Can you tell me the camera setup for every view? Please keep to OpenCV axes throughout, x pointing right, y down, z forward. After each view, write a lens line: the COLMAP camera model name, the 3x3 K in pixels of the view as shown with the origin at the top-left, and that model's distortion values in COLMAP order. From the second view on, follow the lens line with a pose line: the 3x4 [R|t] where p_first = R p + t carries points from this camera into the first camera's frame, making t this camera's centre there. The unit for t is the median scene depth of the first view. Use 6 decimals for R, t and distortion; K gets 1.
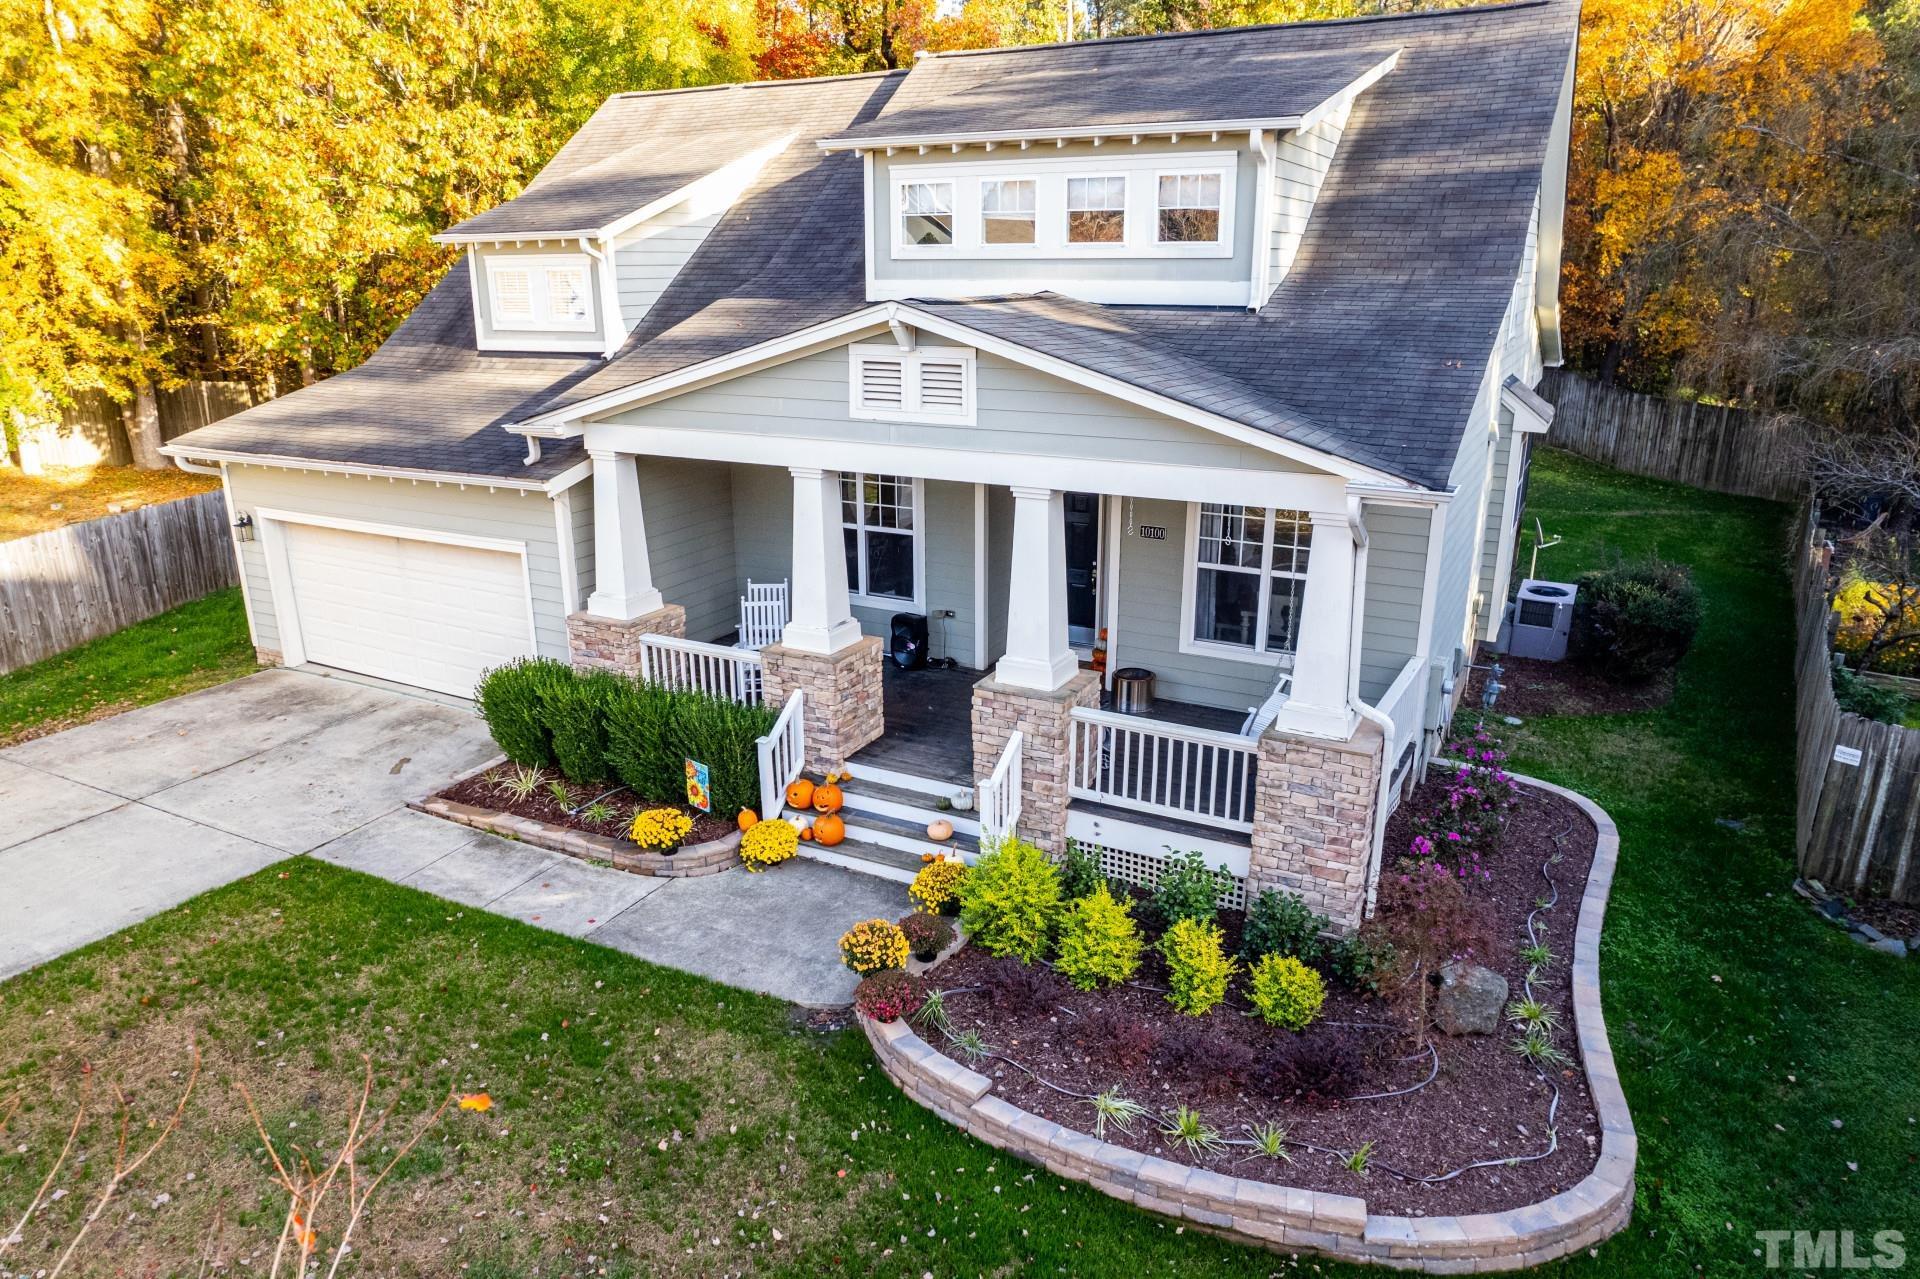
lens RADIAL K [[1196.5, 0, 958.3], [0, 1196.5, 639.0], [0, 0, 1]] dist [-0.042647, 0.027798]
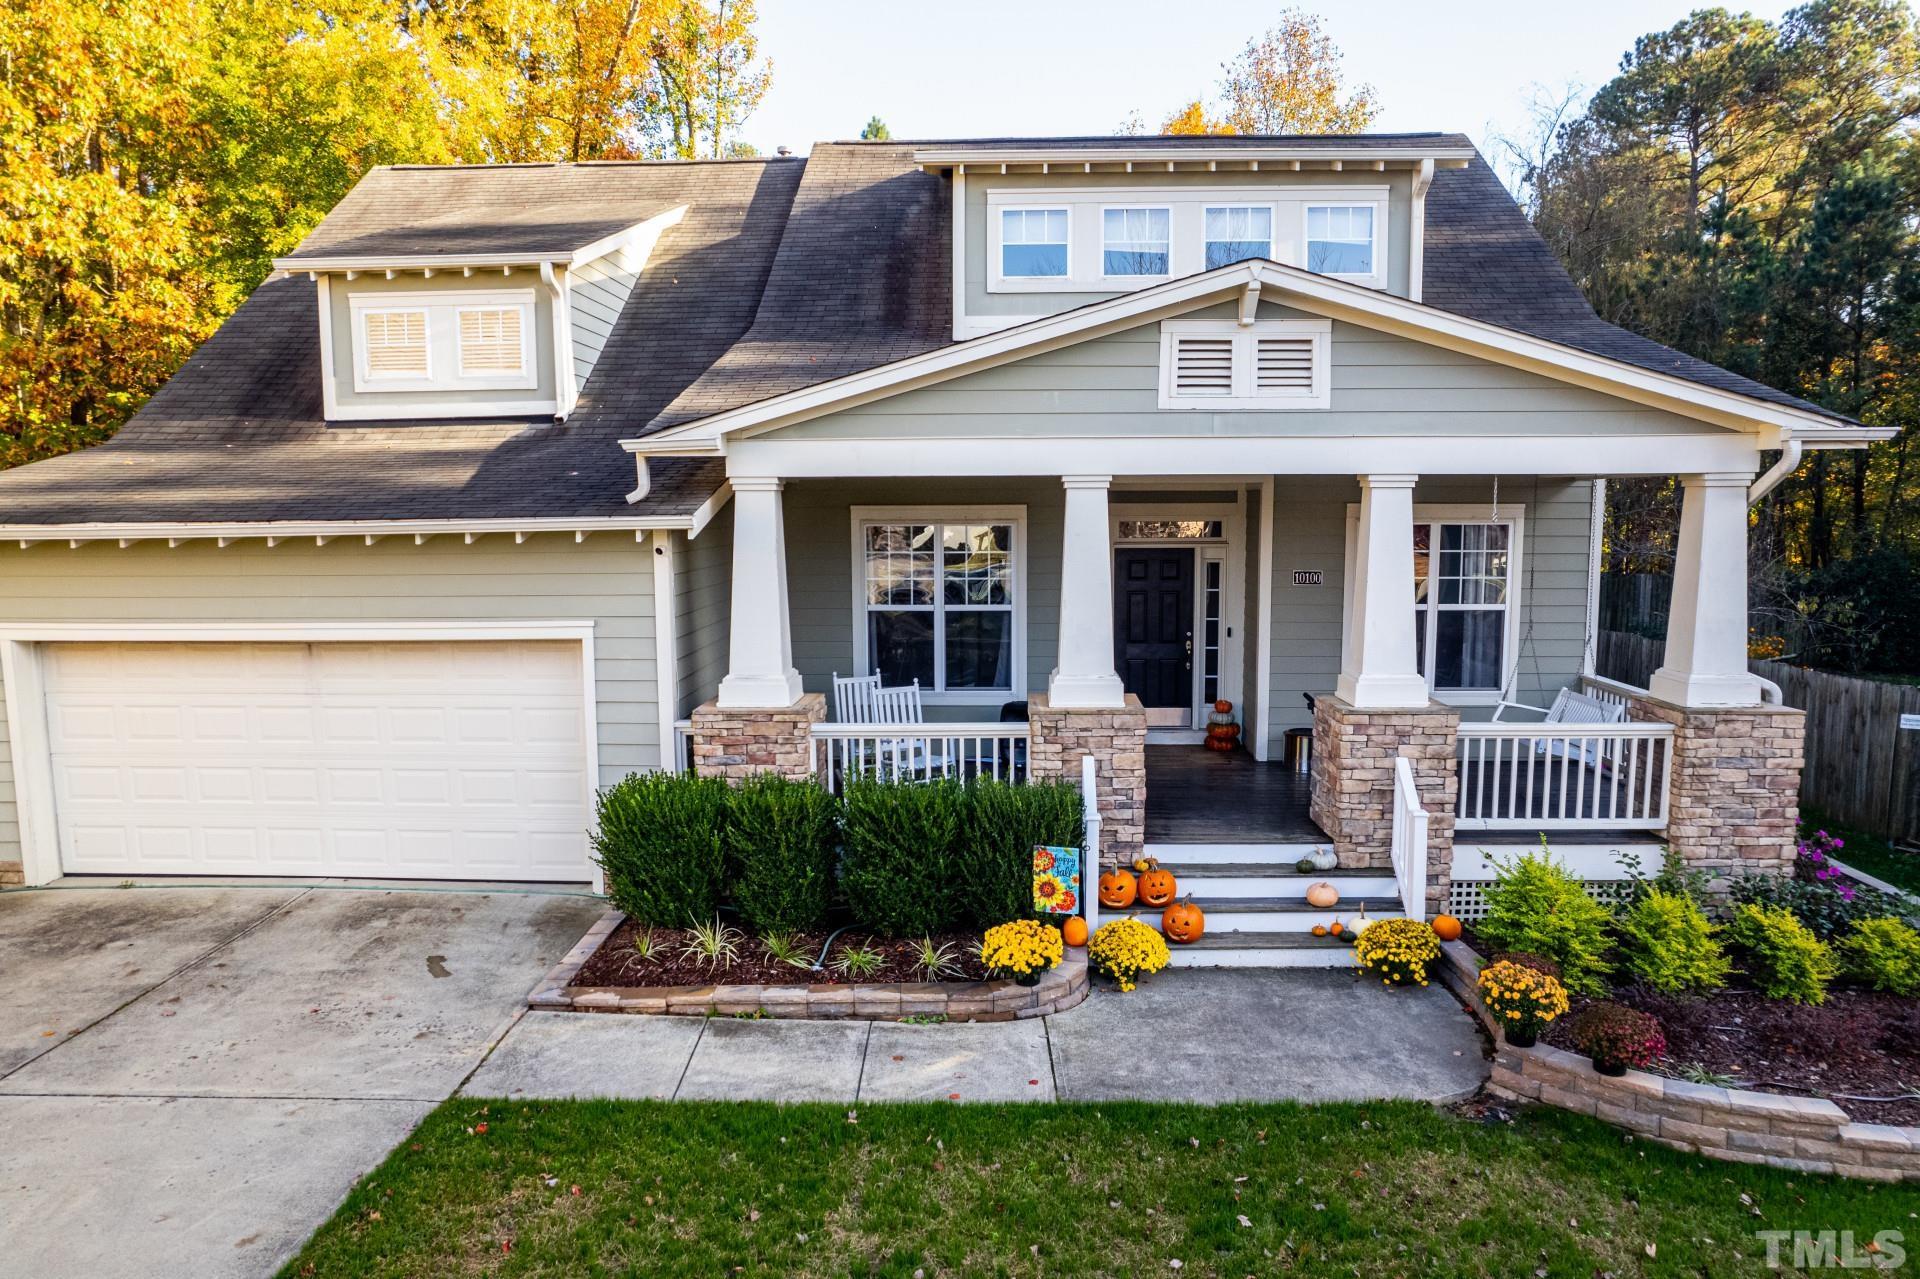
lens RADIAL K [[1196.5, 0, 967.2], [0, 1196.5, 648.2], [0, 0, 1]] dist [-0.042647, 0.027798]
pose [[0.901101, -0.049127, 0.430818, -0.555175], [0.129240, 0.978832, -0.158699, 0.089624], [-0.413902, 0.198683, 0.888375, 0.333992]]
